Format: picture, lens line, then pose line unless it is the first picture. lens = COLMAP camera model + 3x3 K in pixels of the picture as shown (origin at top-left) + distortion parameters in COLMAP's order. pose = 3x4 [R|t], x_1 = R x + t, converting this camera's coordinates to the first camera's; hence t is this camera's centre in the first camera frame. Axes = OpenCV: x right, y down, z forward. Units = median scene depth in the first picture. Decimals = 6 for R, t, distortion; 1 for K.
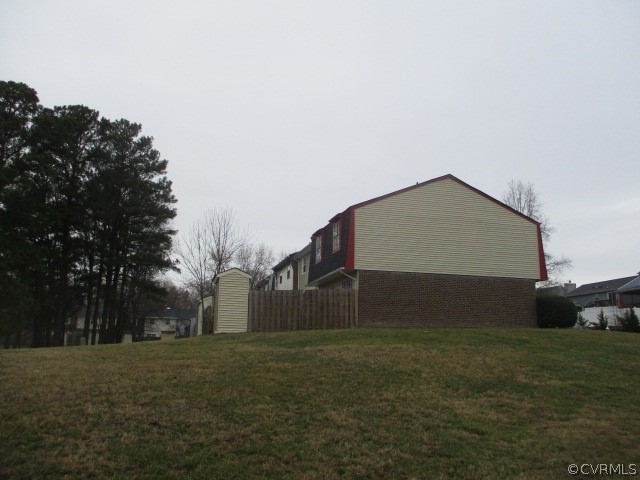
lens RADIAL K [[522.5, 0, 320.0], [0, 522.5, 240.0], [0, 0, 1]] dist [-0.073168, 0.012997]
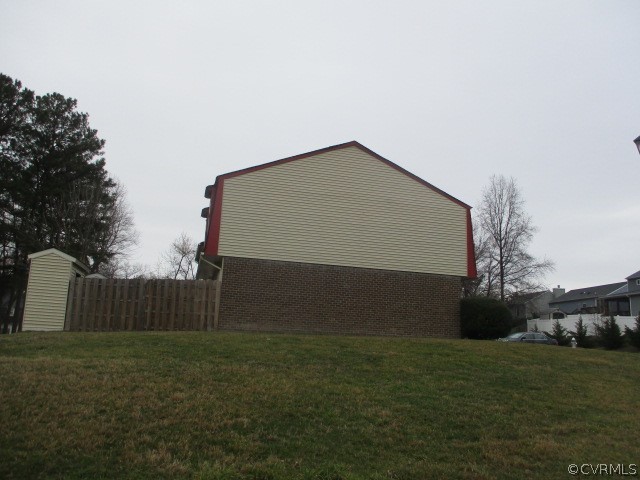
lens RADIAL K [[522.5, 0, 320.0], [0, 522.5, 240.0], [0, 0, 1]] dist [-0.073168, 0.012997]
pose [[0.999592, 0.026957, -0.009489, 0.213628], [-0.026950, 0.999636, 0.000834, 0.026359], [0.009509, -0.000578, 0.999955, 0.206995]]
